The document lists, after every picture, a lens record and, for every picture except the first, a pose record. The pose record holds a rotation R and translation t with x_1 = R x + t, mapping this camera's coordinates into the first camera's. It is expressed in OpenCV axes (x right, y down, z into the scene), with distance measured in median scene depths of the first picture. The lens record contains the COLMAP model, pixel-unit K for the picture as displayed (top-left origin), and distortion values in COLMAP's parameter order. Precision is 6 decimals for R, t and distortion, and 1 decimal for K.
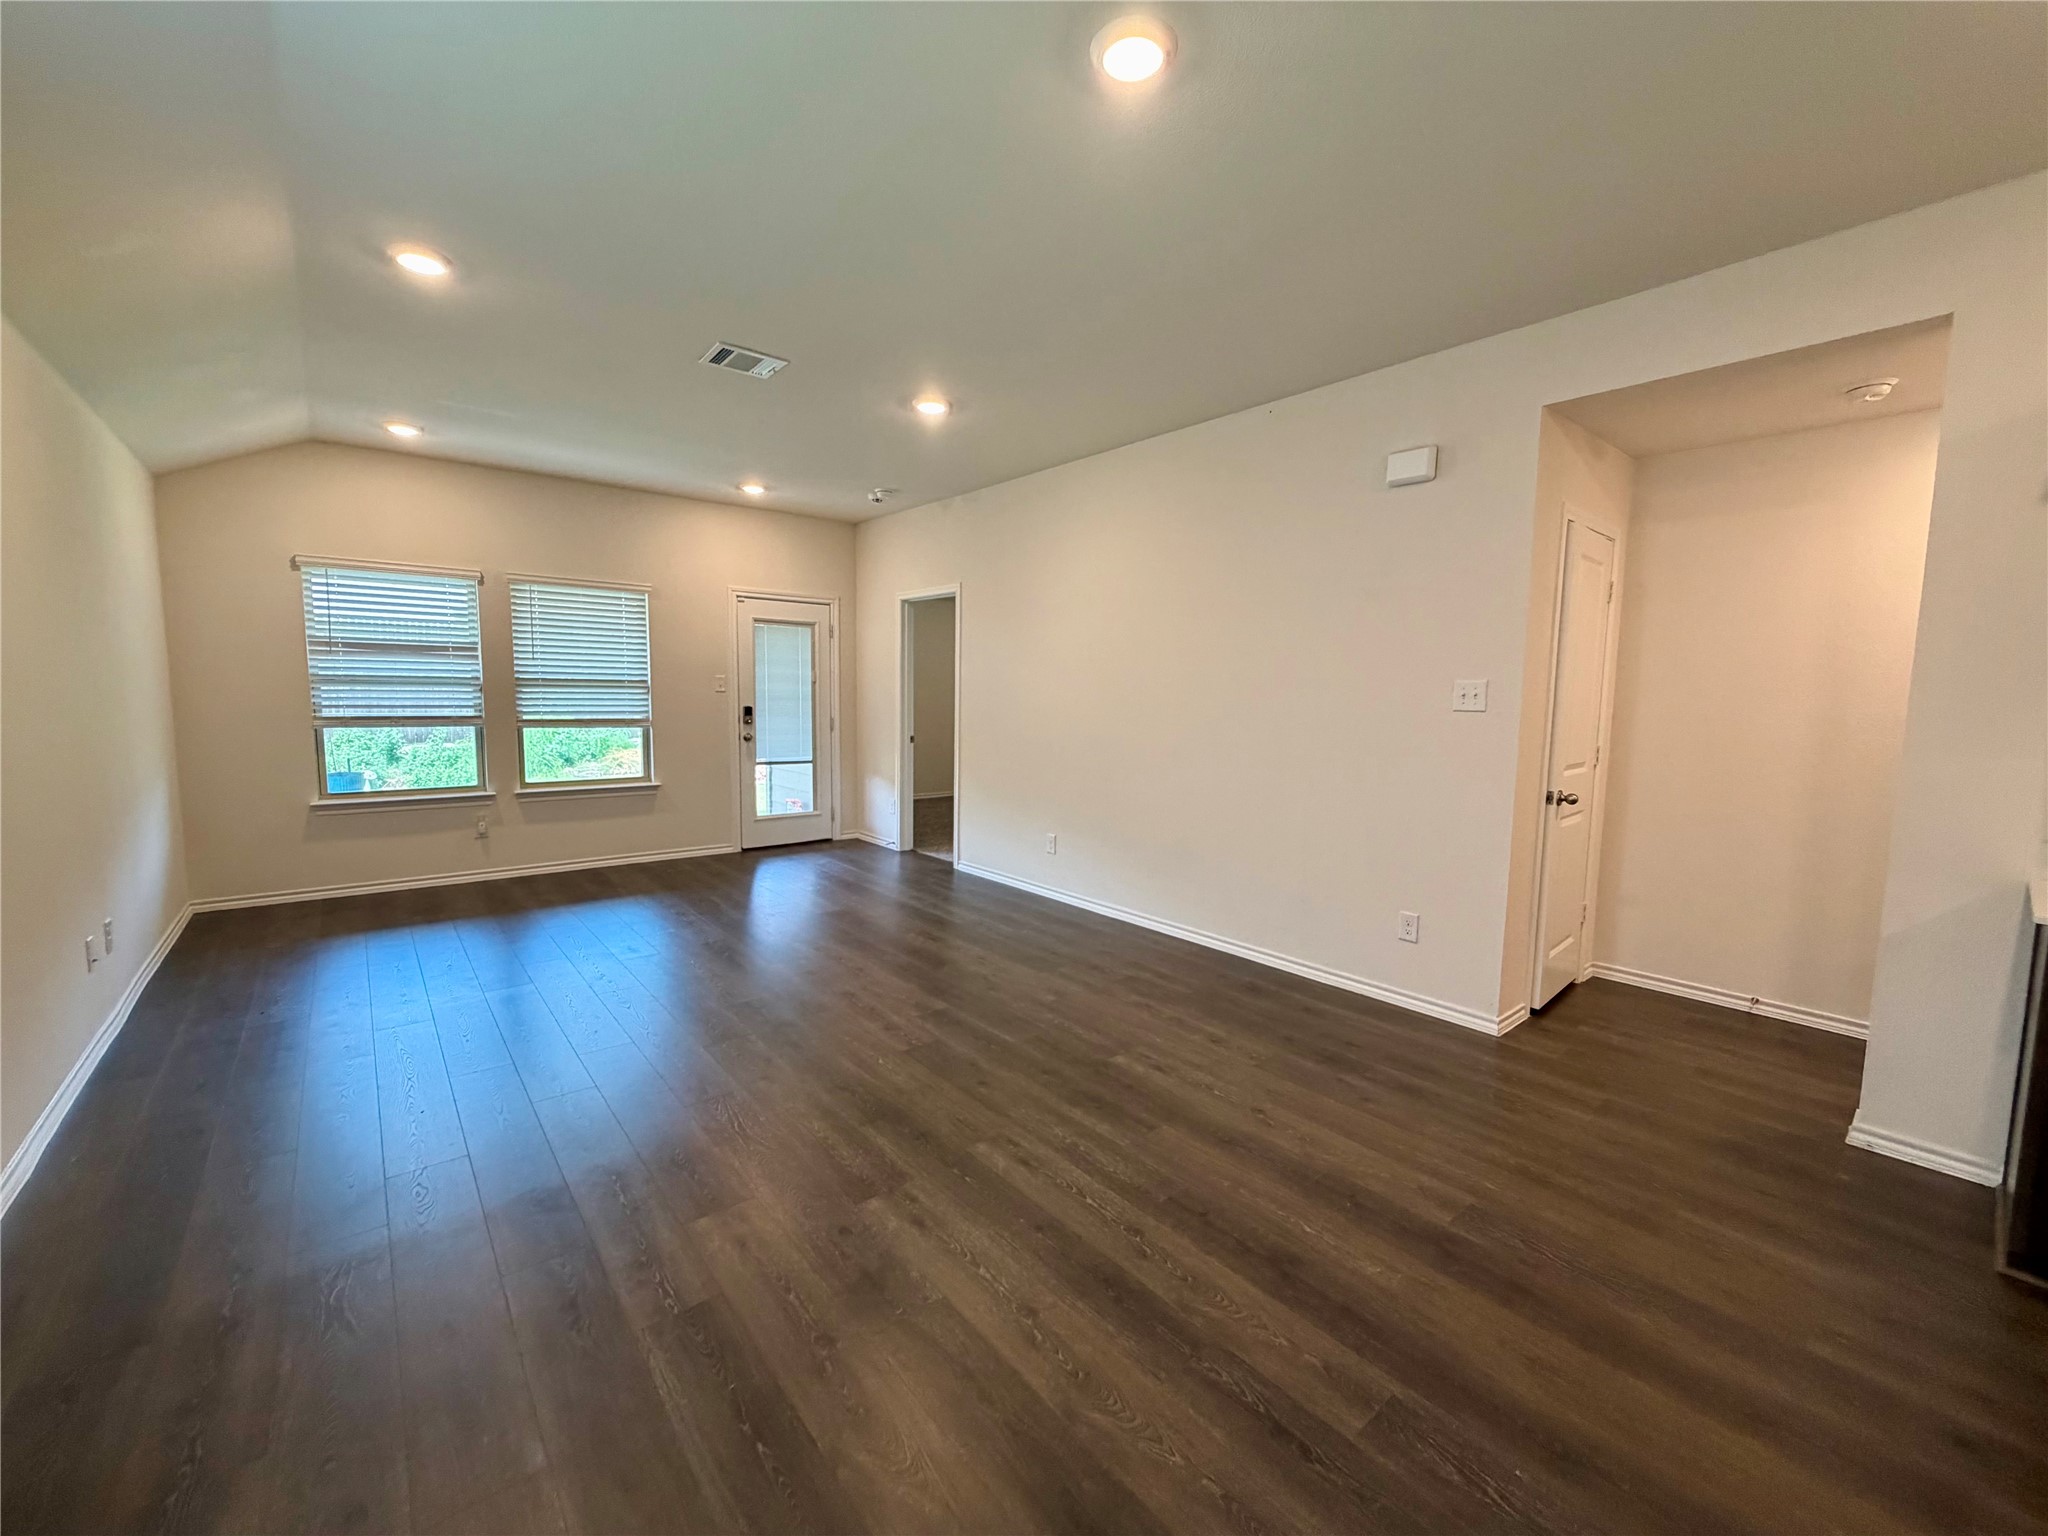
lens RADIAL K [[818.4, 0, 1019.8], [0, 818.4, 772.9], [0, 0, 1]] dist [-0.001098, 0.000677]
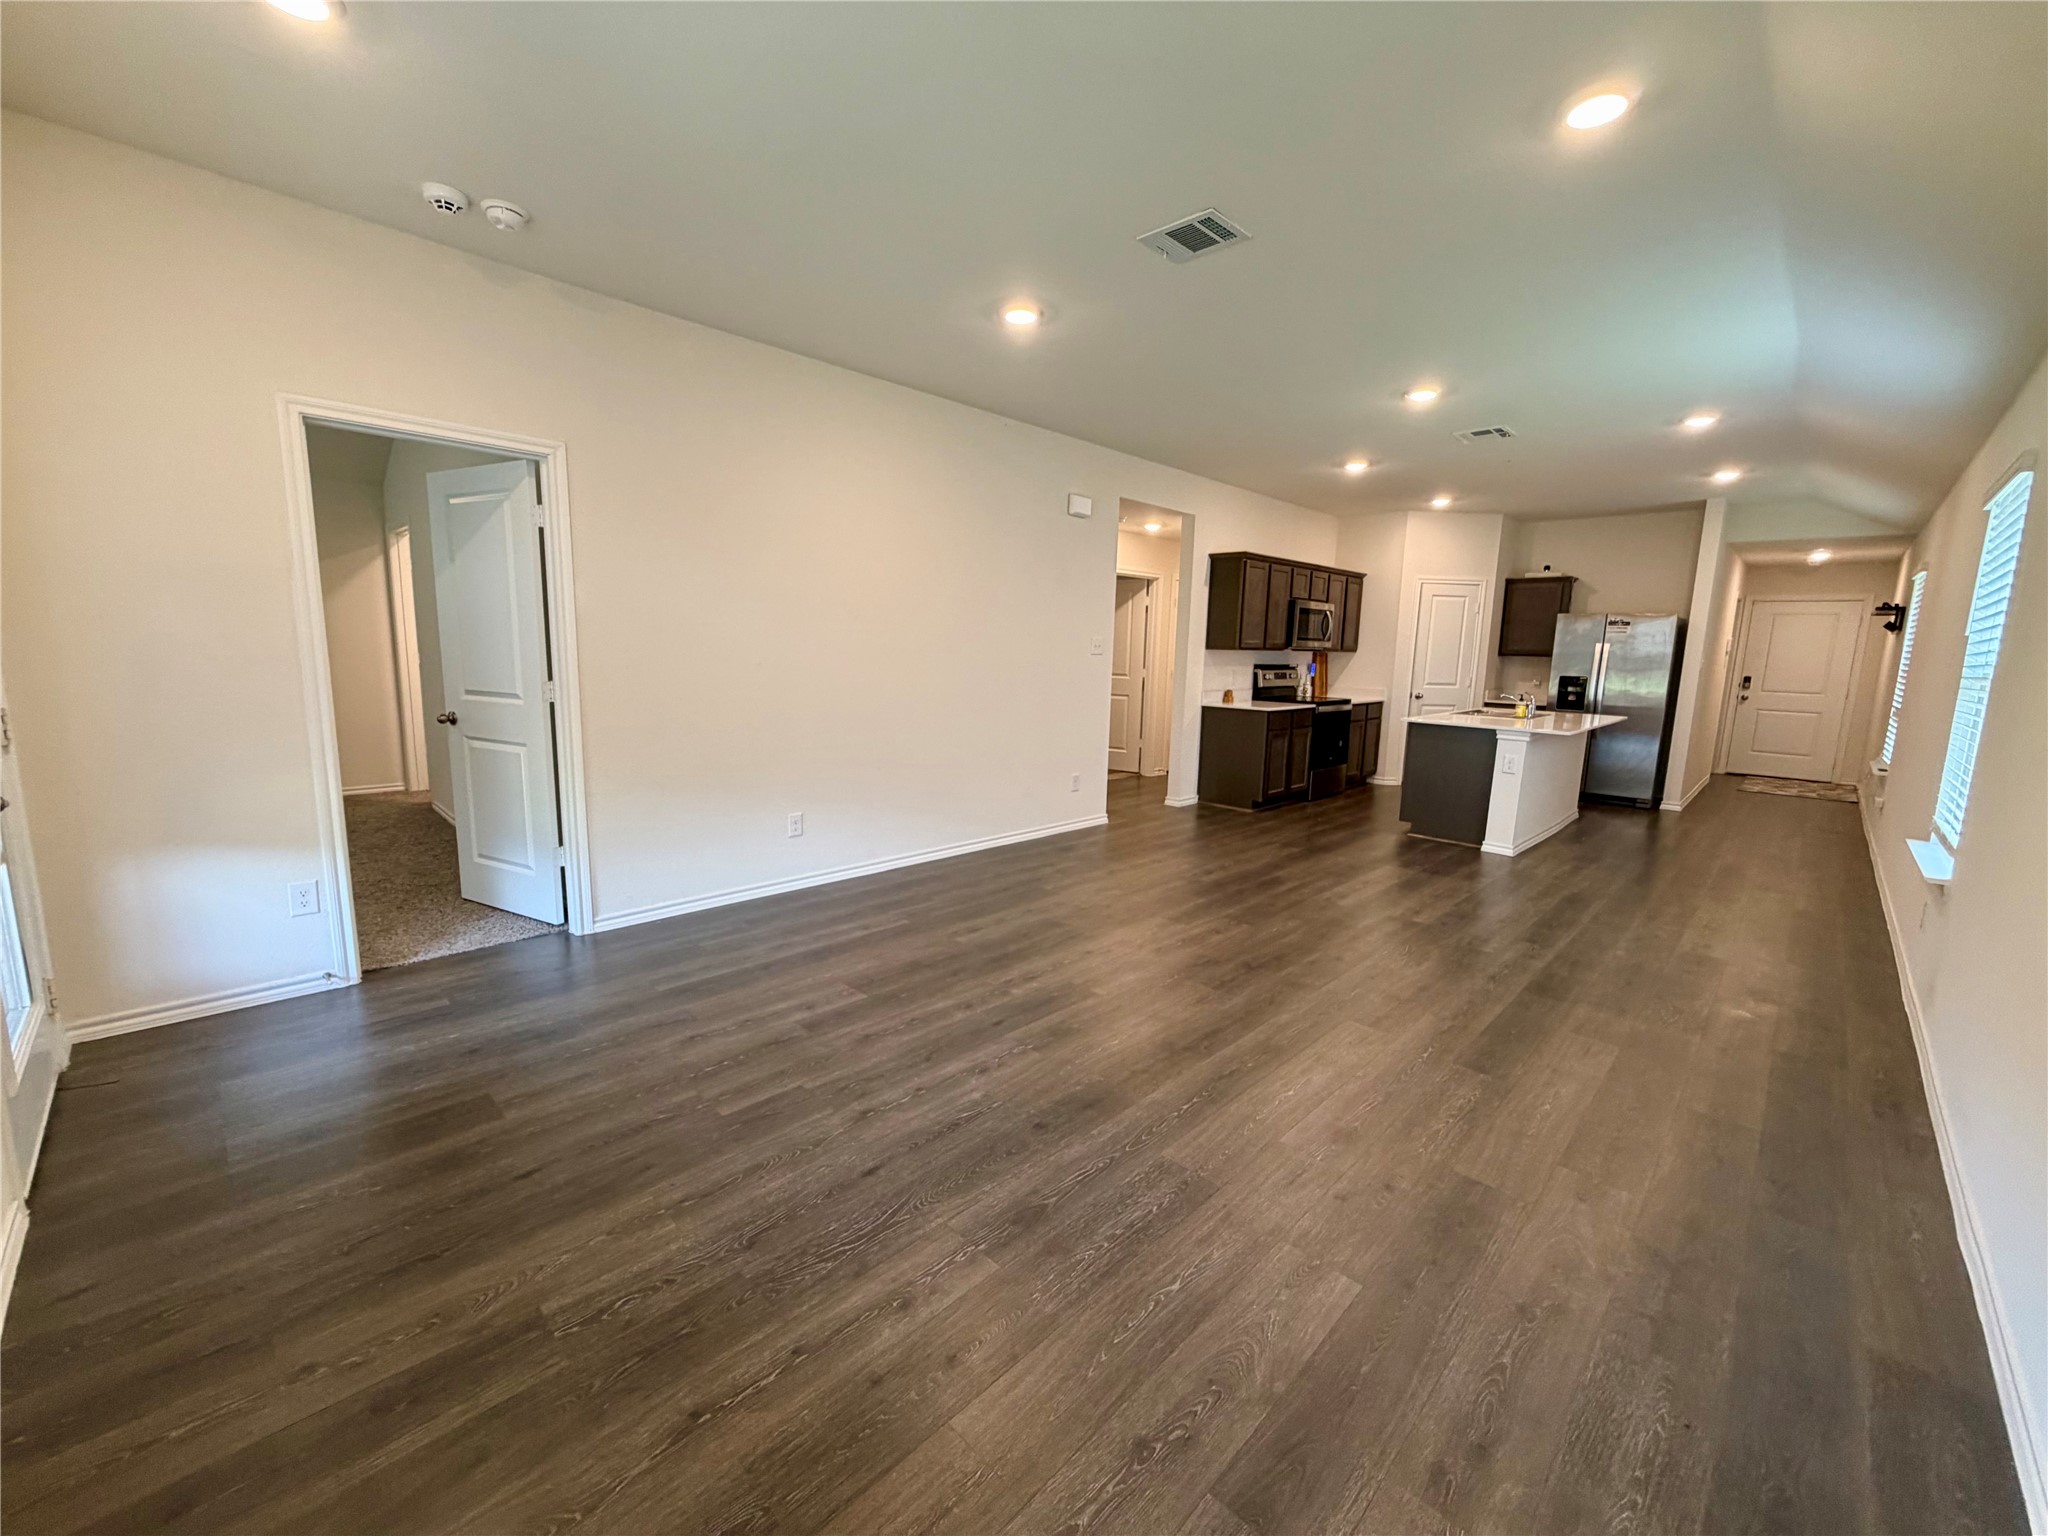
lens RADIAL K [[818.4, 0, 1015.1], [0, 818.4, 767.1], [0, 0, 1]] dist [-0.001098, 0.000677]
pose [[-0.100329, -0.164234, 0.981306, -1.203962], [0.072469, 0.982456, 0.171836, -0.147736], [-0.992312, 0.088354, -0.086667, 1.298663]]
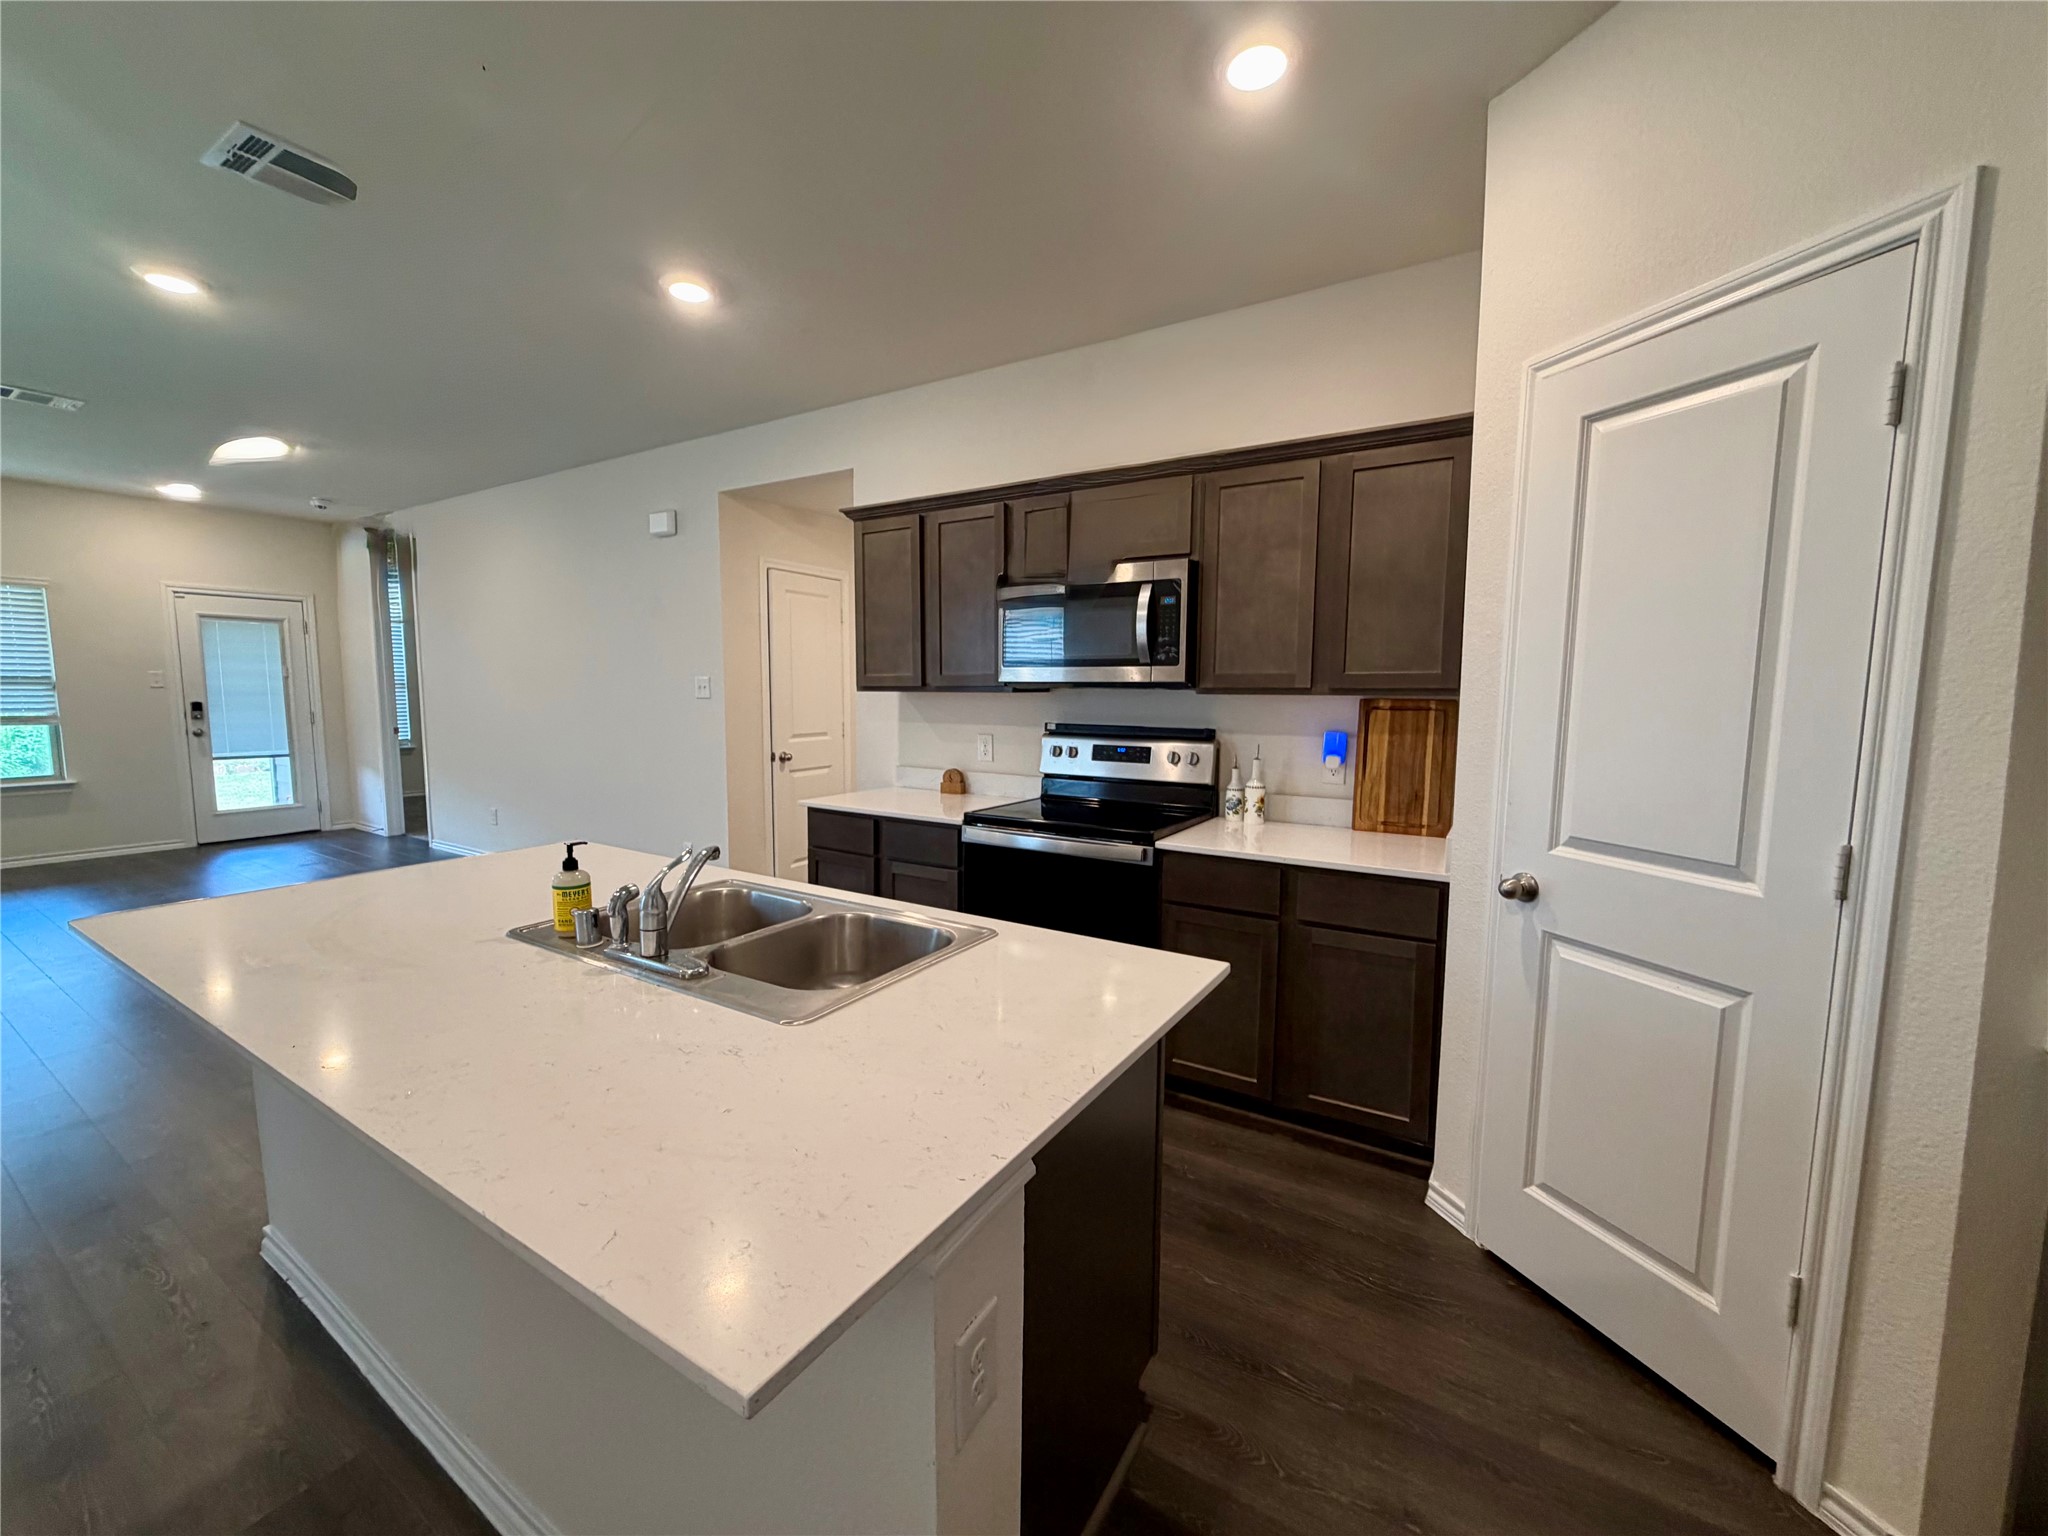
lens RADIAL K [[818.4, 0, 1019.9], [0, 818.4, 768.6], [0, 0, 1]] dist [-0.001098, 0.000677]
pose [[0.949906, -0.037830, 0.310236, 0.597314], [0.036226, 0.999284, 0.010933, 0.050318], [-0.310428, 0.000853, 0.950597, -0.512934]]
